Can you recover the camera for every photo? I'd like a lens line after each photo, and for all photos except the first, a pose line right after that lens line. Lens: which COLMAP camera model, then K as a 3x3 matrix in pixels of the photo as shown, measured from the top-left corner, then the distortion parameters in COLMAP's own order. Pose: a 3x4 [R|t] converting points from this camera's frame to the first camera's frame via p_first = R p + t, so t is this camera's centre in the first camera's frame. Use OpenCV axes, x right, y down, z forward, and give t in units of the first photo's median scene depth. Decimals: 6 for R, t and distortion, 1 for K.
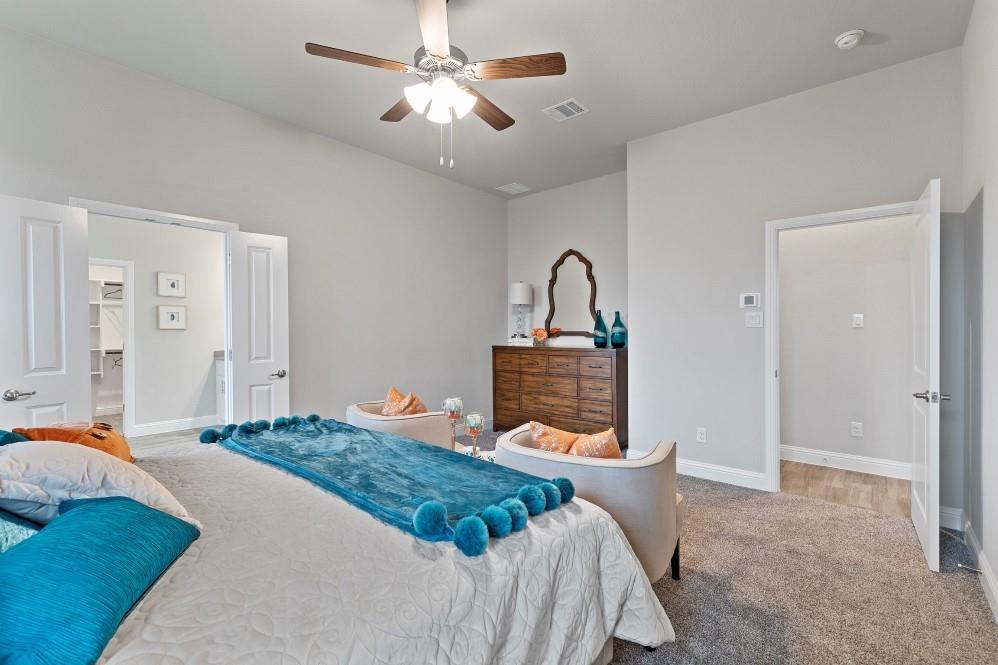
lens RADIAL K [[448.4, 0, 496.6], [0, 448.4, 334.5], [0, 0, 1]] dist [0.005792, -0.001235]
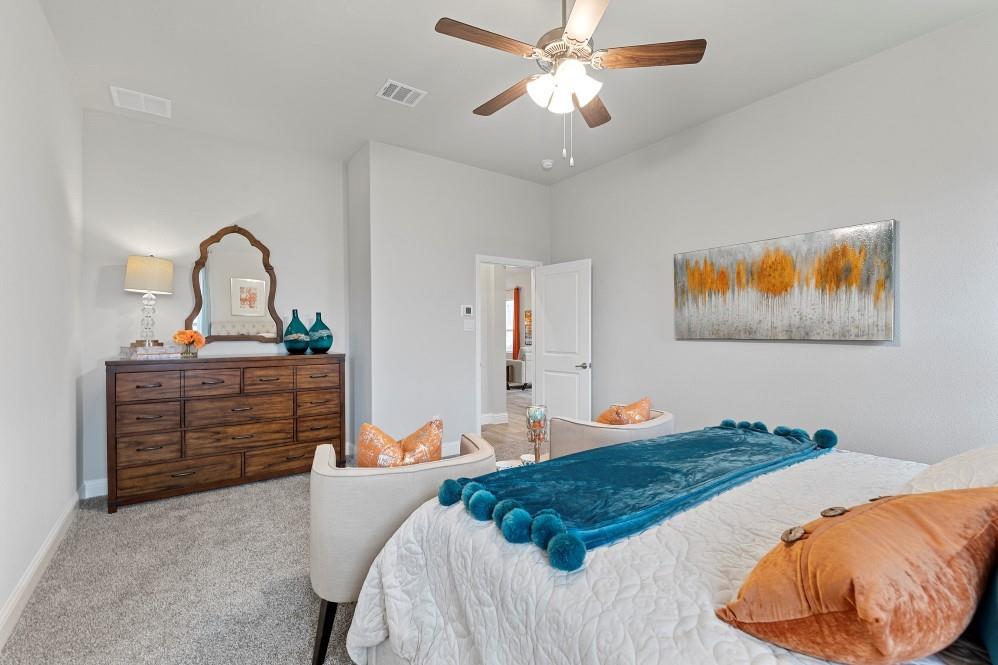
lens RADIAL K [[448.4, 0, 498.8], [0, 448.4, 330.9], [0, 0, 1]] dist [0.005792, -0.001235]
pose [[0.228842, 0.002622, 0.973460, -0.477830], [0.010440, 0.999932, -0.005148, -0.005751], [-0.973408, 0.011341, 0.228799, 0.415610]]
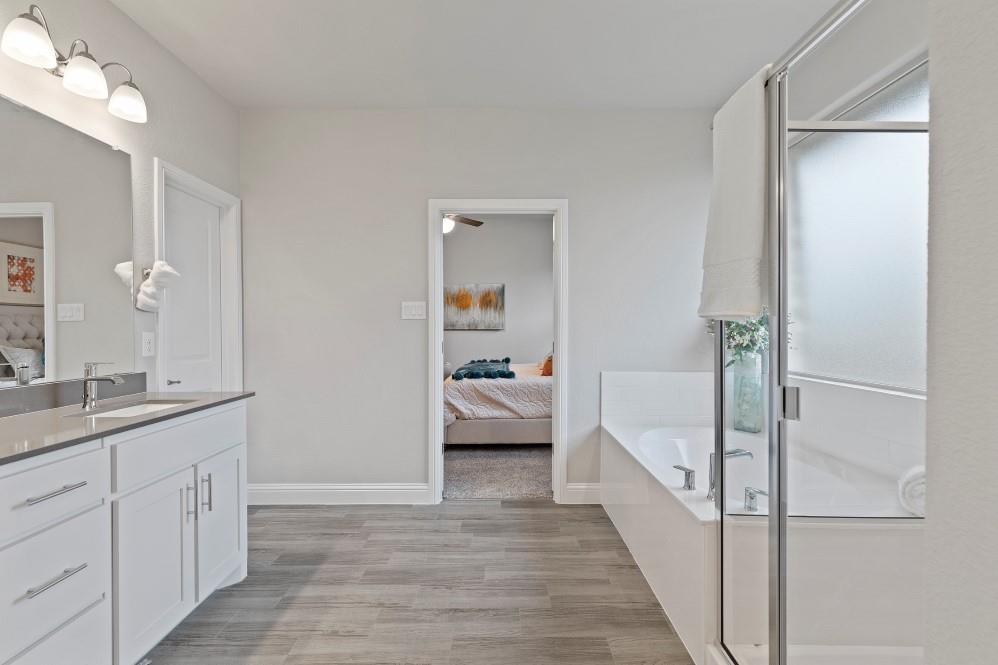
lens RADIAL K [[448.4, 0, 490.3], [0, 448.4, 328.8], [0, 0, 1]] dist [0.005792, -0.001235]
pose [[-0.635898, 0.002948, 0.771768, -0.867344], [0.009385, 0.999948, 0.003913, 0.000026], [-0.771716, 0.009731, -0.635893, 0.949177]]
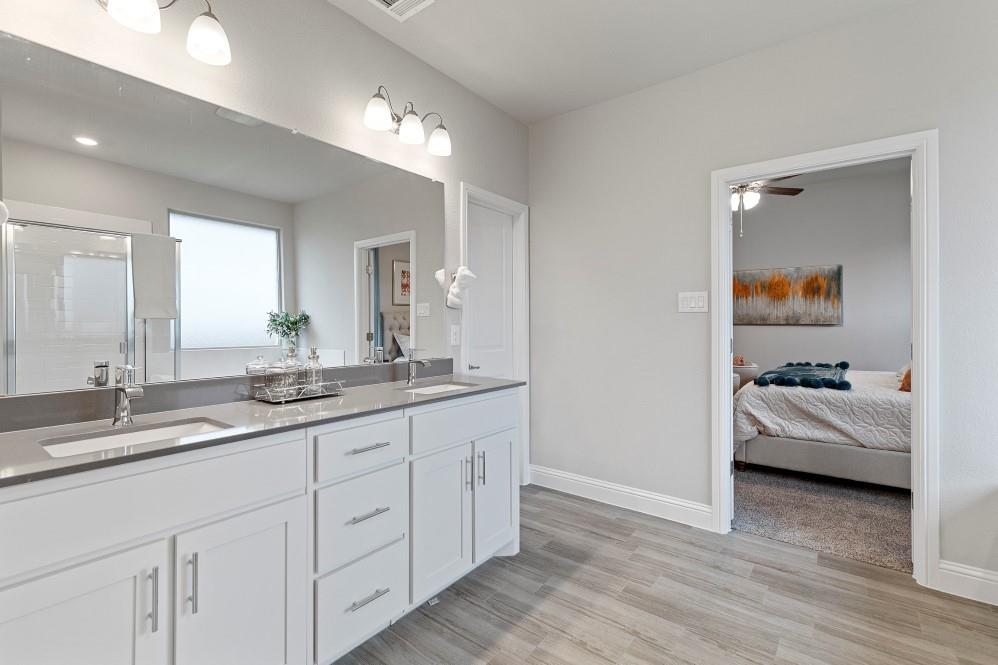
lens RADIAL K [[448.4, 0, 496.8], [0, 448.4, 316.6], [0, 0, 1]] dist [0.005792, -0.001235]
pose [[-0.042738, 0.016209, 0.998955, -0.851725], [0.007402, 0.999846, -0.015907, 0.000470], [-0.999059, 0.006714, -0.042851, 0.897928]]
